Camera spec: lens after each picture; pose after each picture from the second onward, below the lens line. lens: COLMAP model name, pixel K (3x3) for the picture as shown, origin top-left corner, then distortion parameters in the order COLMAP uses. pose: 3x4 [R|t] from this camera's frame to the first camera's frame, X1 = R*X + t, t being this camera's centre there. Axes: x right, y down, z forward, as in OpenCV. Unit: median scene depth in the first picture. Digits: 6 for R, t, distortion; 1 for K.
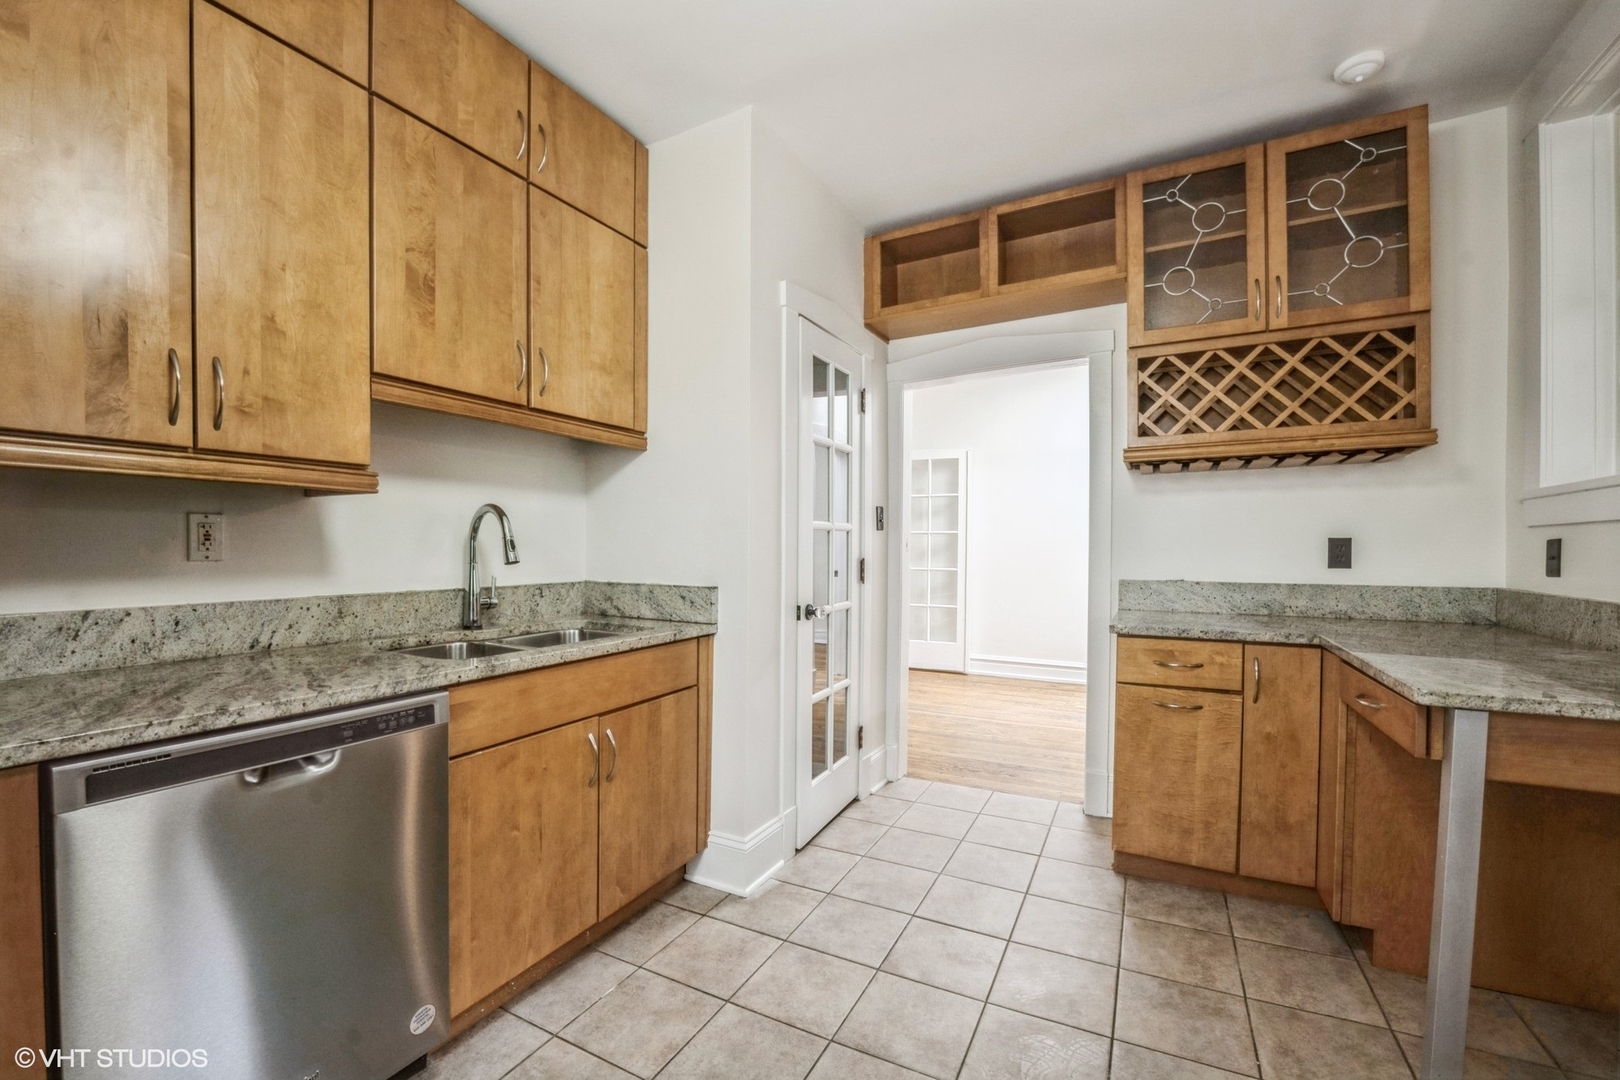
lens RADIAL K [[664.2, 0, 820.5], [0, 664.2, 550.7], [0, 0, 1]] dist [0.002578, -0.000295]
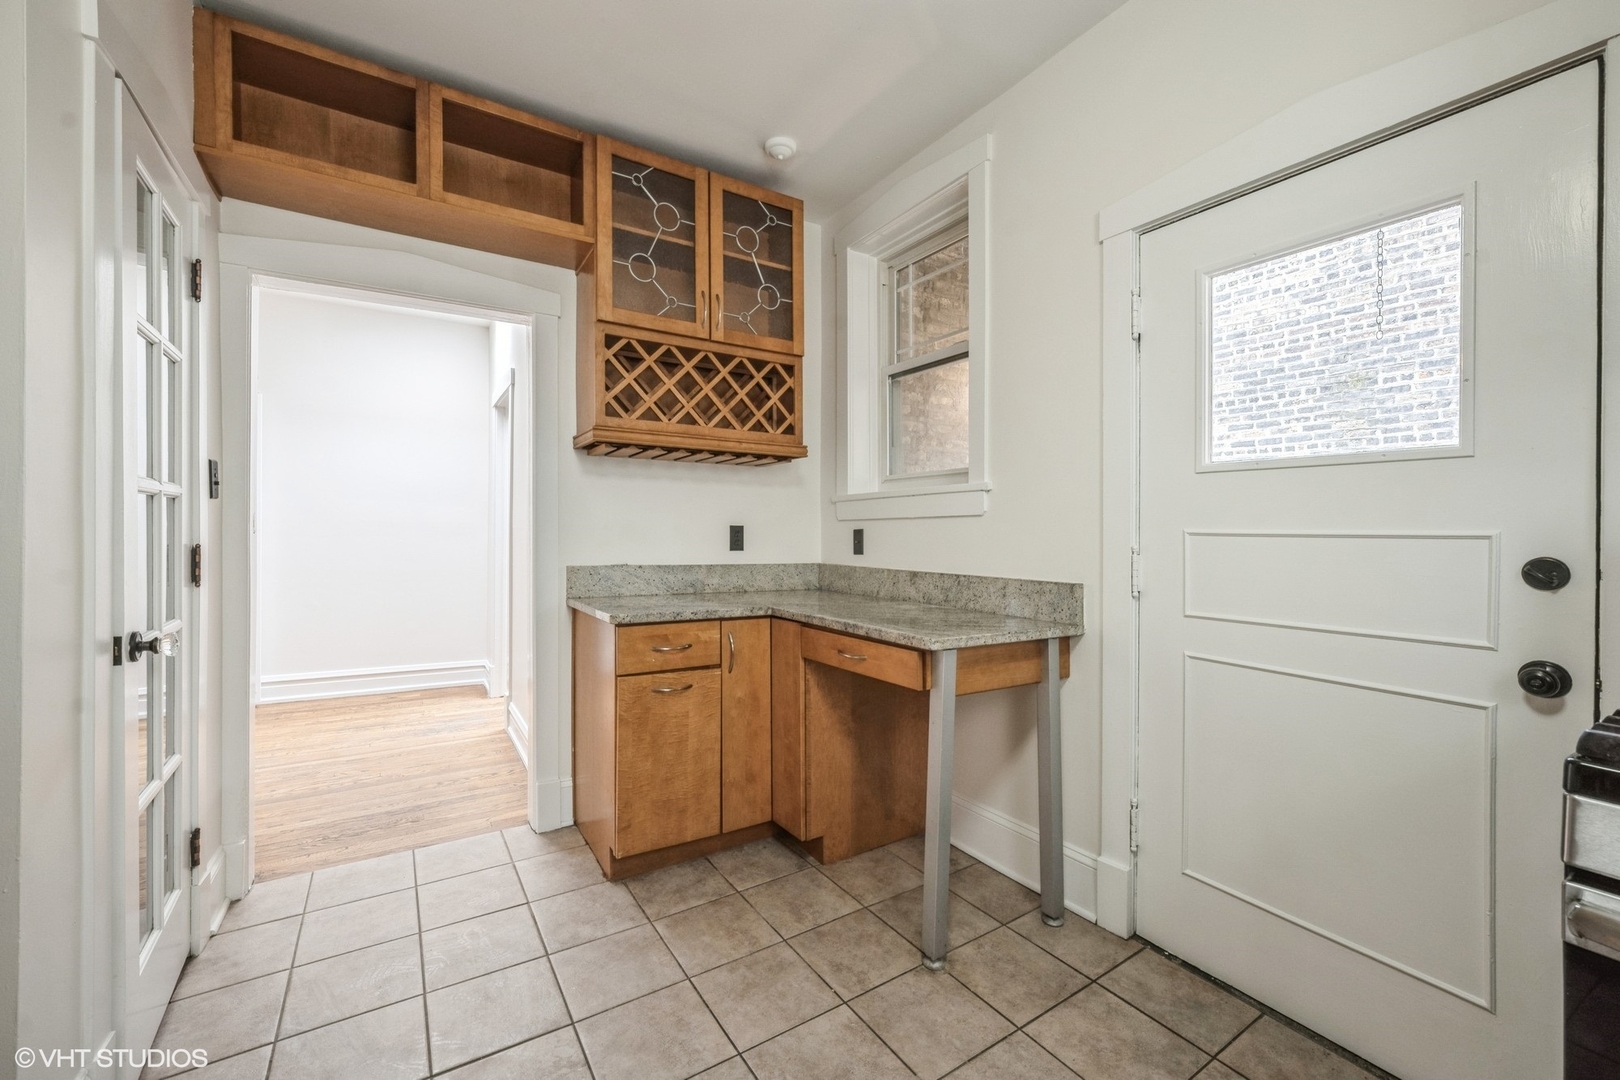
lens RADIAL K [[664.2, 0, 814.3], [0, 664.2, 535.1], [0, 0, 1]] dist [0.002578, -0.000295]
pose [[0.518003, 0.007274, 0.855348, -0.205437], [-0.006178, 0.999970, -0.004763, 0.003237], [-0.855357, -0.002817, 0.518032, 0.282299]]
